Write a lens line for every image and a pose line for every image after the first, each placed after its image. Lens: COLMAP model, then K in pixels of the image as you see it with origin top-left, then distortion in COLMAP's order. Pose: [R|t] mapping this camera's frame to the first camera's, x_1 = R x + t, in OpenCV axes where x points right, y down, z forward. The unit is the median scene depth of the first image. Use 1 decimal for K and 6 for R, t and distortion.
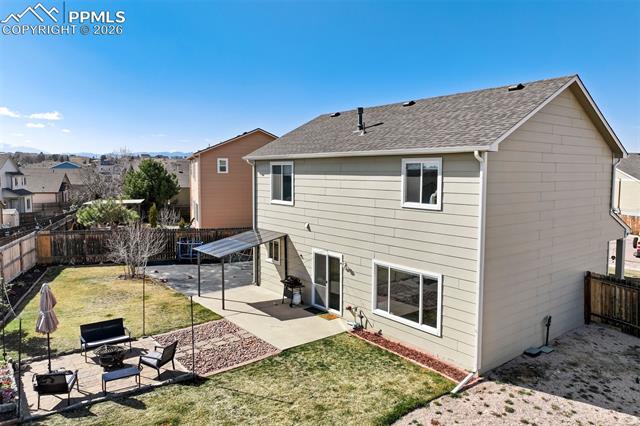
lens RADIAL K [[451.8, 0, 323.7], [0, 451.8, 204.0], [0, 0, 1]] dist [0.007096, 0.005580]
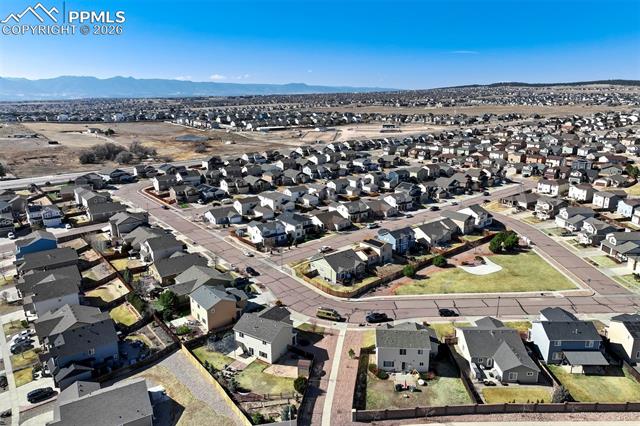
lens RADIAL K [[451.8, 0, 323.7], [0, 451.8, 204.0], [0, 0, 1]] dist [0.007096, 0.005580]
pose [[0.944595, -0.083330, 0.317484, -0.985163], [0.028424, 0.984371, 0.173799, -3.316121], [-0.327004, -0.155145, 0.932201, -5.604778]]
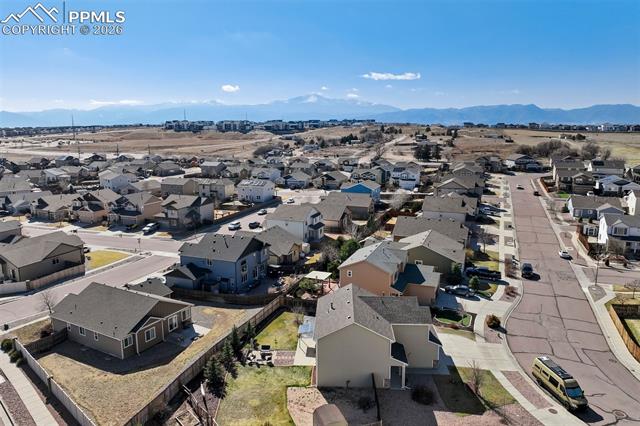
lens RADIAL K [[451.8, 0, 323.7], [0, 451.8, 204.0], [0, 0, 1]] dist [0.007096, 0.005580]
pose [[0.760328, 0.110937, -0.639995, 2.300891], [-0.043975, 0.991838, 0.119682, -1.462445], [0.648049, -0.062854, 0.759001, -1.676671]]
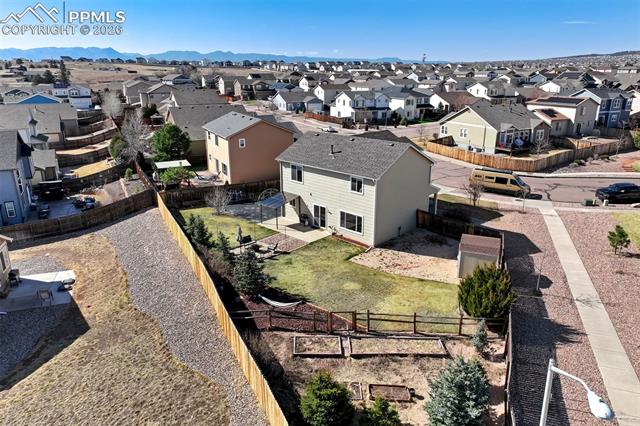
lens RADIAL K [[451.8, 0, 323.7], [0, 451.8, 204.0], [0, 0, 1]] dist [0.007096, 0.005580]
pose [[0.990343, -0.042784, 0.131871, -0.317174], [0.013124, 0.975851, 0.218045, -0.468627], [-0.138016, -0.214208, 0.966988, -1.500566]]
